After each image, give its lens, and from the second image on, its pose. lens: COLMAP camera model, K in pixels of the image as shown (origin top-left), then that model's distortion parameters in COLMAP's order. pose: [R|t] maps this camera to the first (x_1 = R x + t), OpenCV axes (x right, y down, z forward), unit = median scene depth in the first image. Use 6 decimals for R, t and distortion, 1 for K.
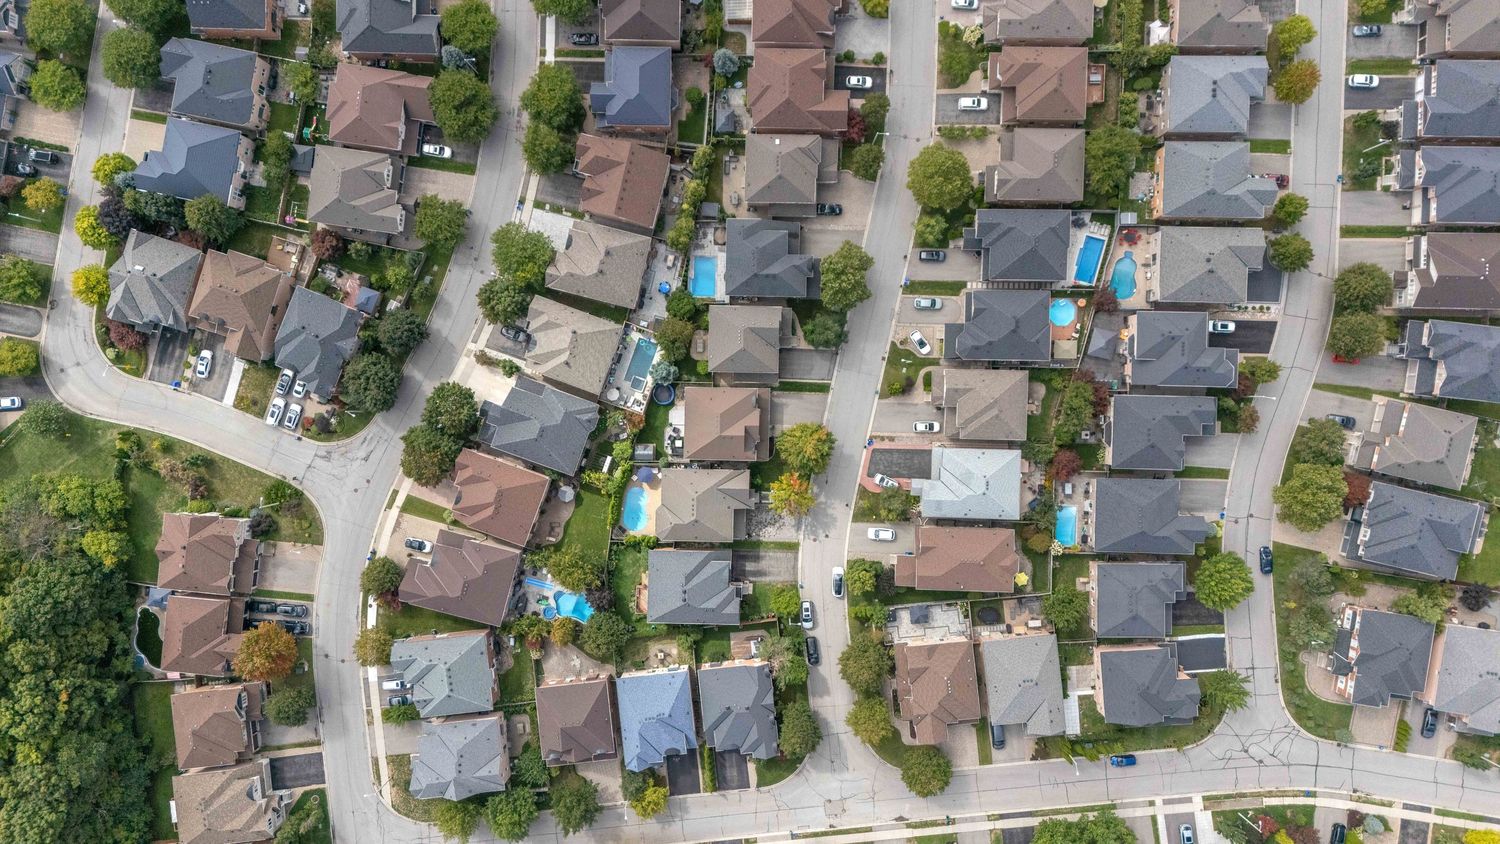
lens RADIAL K [[1044.3, 0, 750.0], [0, 1044.3, 422.0], [0, 0, 1]] dist [0.130173, -0.045797]
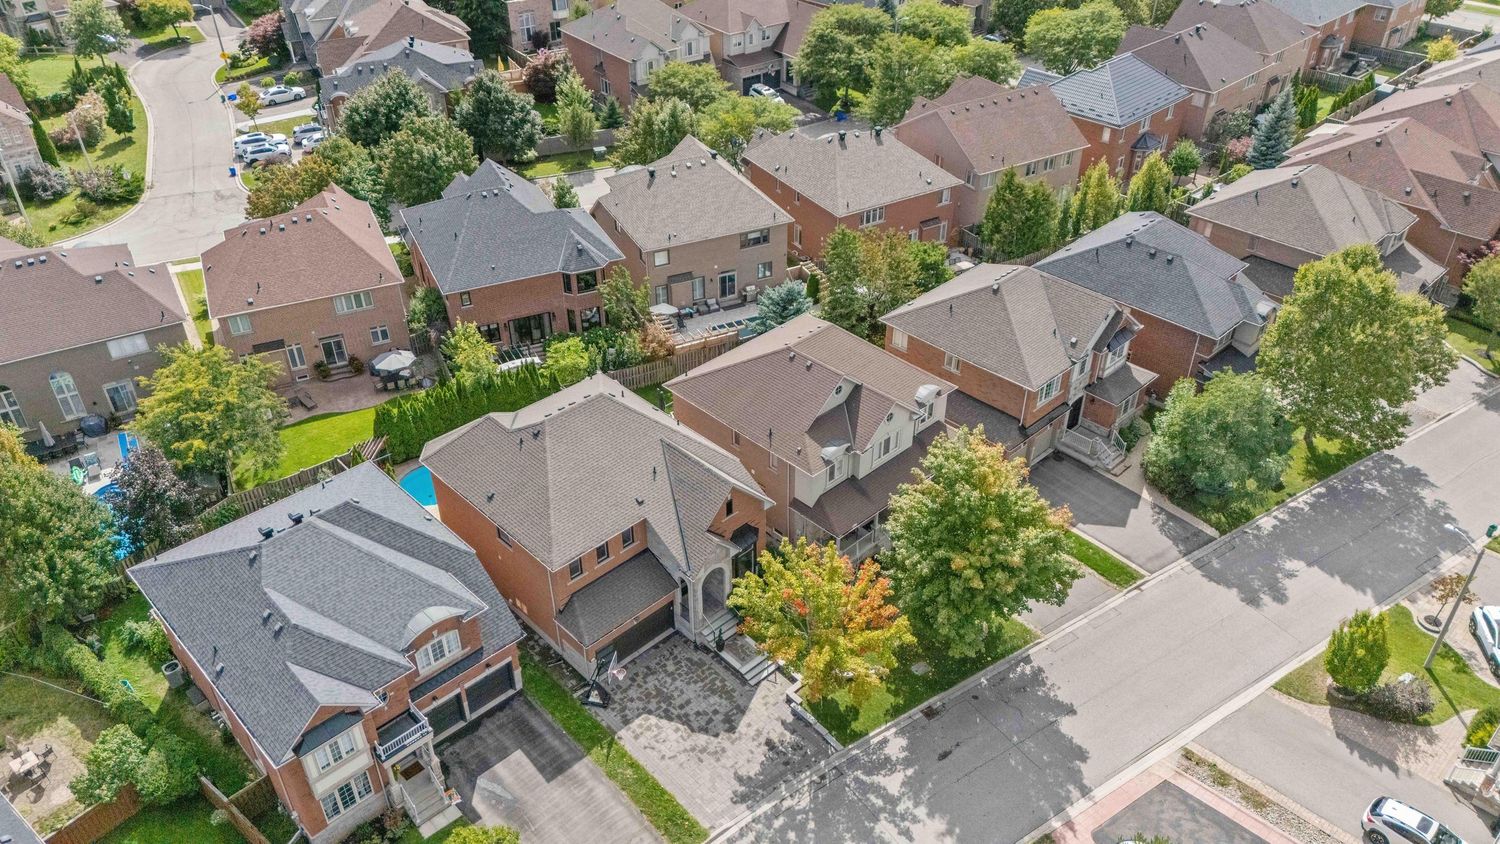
lens RADIAL K [[1090.0, 0, 752.3], [0, 1090.0, 420.0], [0, 0, 1]] dist [0.084268, -0.088403]
pose [[0.709185, 0.421850, -0.564889, 0.162642], [-0.704671, 0.398813, -0.586845, 0.224727], [-0.022276, 0.814242, 0.580098, 0.775161]]
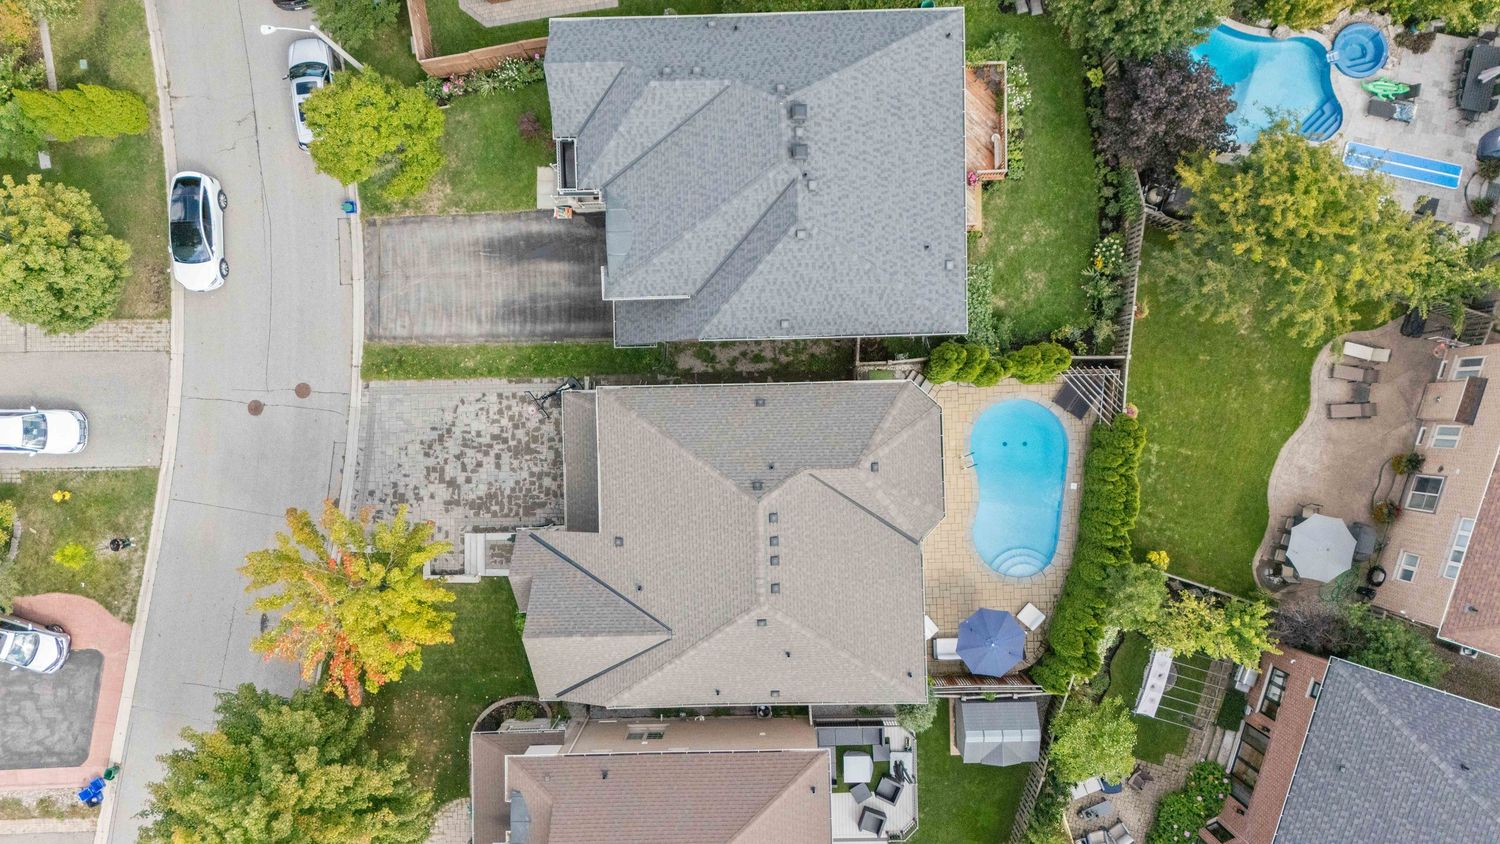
lens RADIAL K [[1103.6, 0, 751.1], [0, 1103.6, 419.1], [0, 0, 1]] dist [0.064121, -0.056066]
pose [[-0.998512, 0.042485, 0.034177, -0.055950], [-0.043222, -0.998843, -0.021107, 0.108200], [0.033241, -0.022553, 0.999193, 0.741945]]
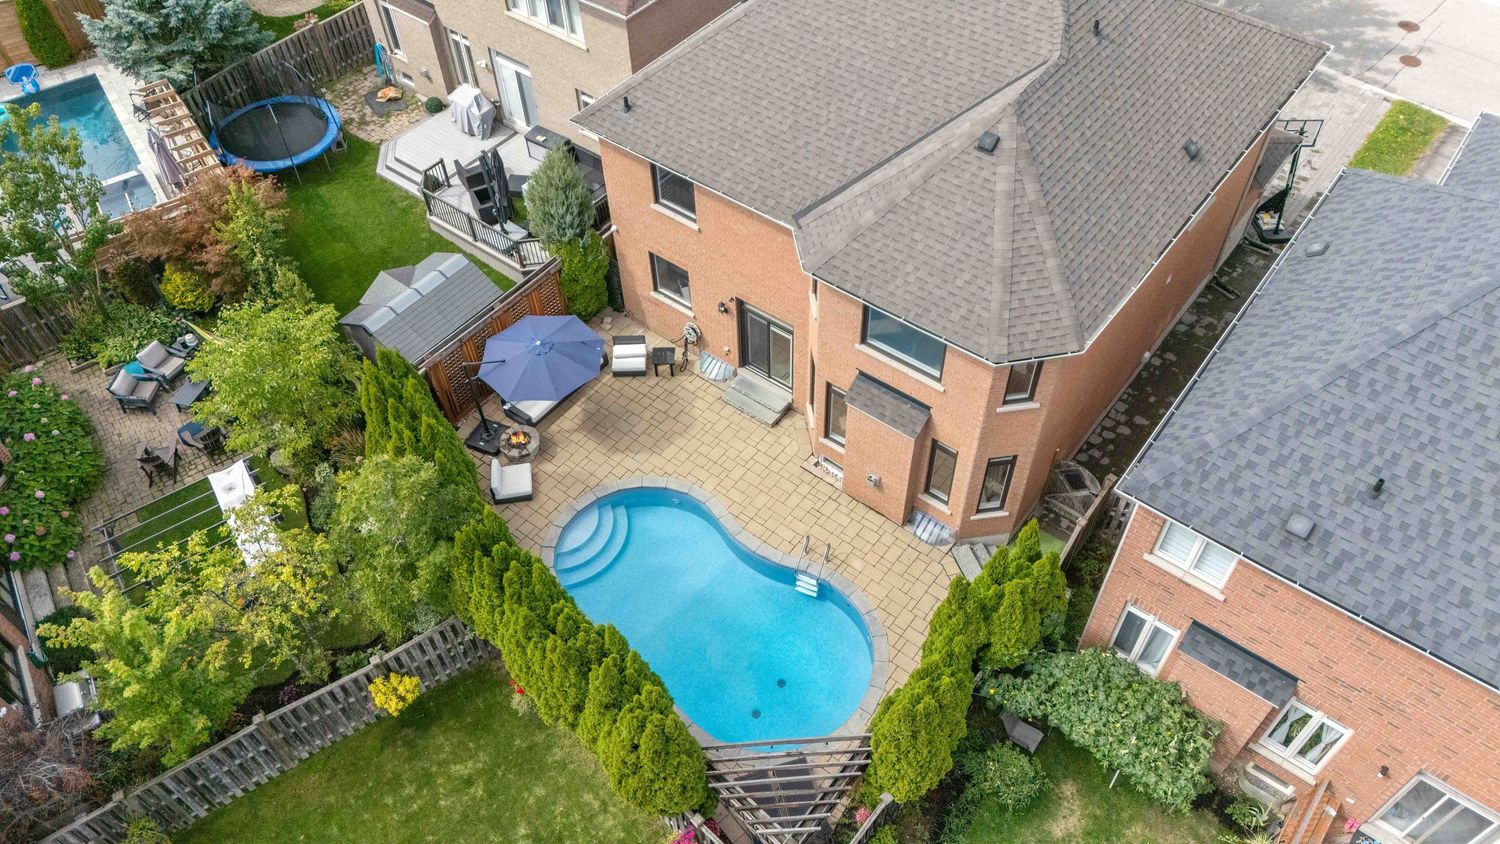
lens RADIAL K [[1103.6, 0, 751.1], [0, 1103.6, 419.1], [0, 0, 1]] dist [0.064121, -0.056066]
pose [[0.600379, -0.607958, 0.519550, -0.159882], [0.799304, 0.435327, -0.414252, 0.131347], [0.025674, 0.663986, 0.747304, 0.896071]]
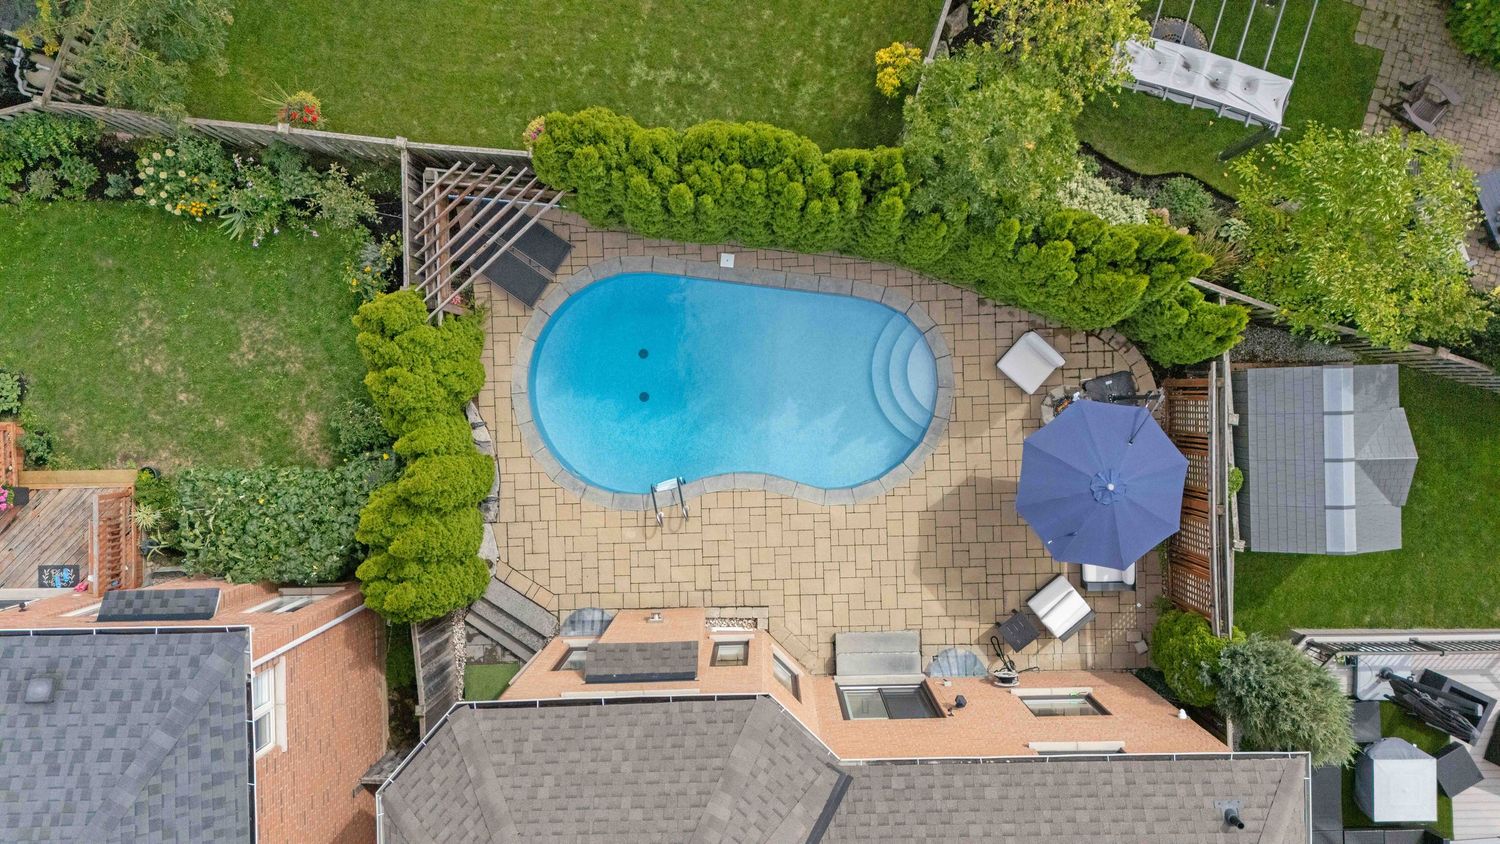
lens RADIAL K [[1103.6, 0, 751.1], [0, 1103.6, 419.1], [0, 0, 1]] dist [0.064121, -0.056066]
pose [[0.041760, 0.998196, 0.043145, -0.111015], [-0.999116, 0.041931, -0.003065, 0.082133], [-0.004869, -0.042979, 0.999064, 0.892579]]
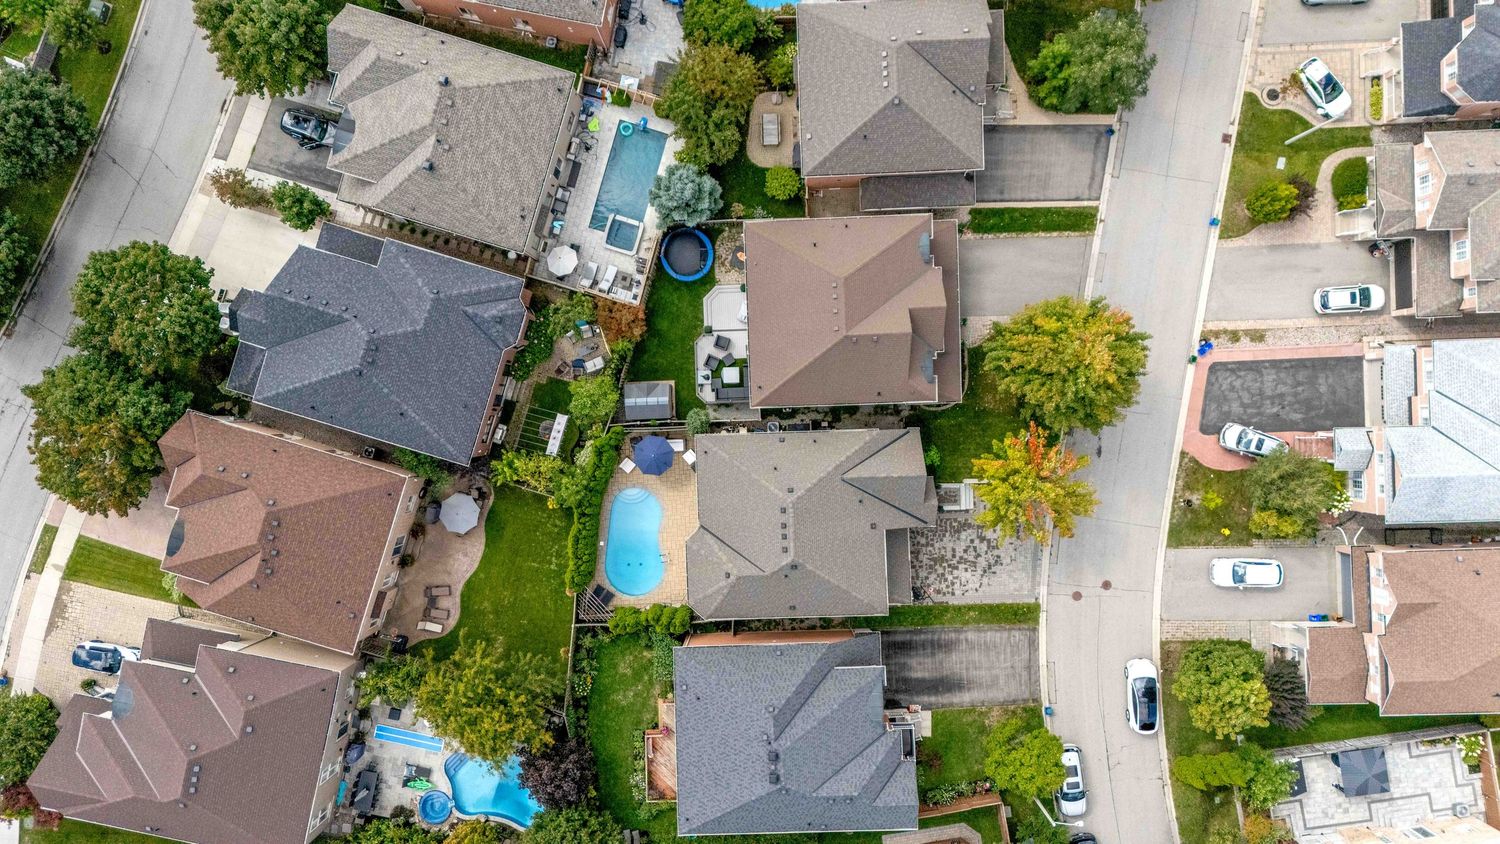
lens RADIAL K [[1090.0, 0, 752.3], [0, 1090.0, 420.0], [0, 0, 1]] dist [0.084268, -0.088403]
pose [[0.998562, -0.053598, -0.000839, -0.060686], [0.053580, 0.998455, -0.014743, 0.044623], [0.001628, 0.014677, 0.999891, 0.577734]]
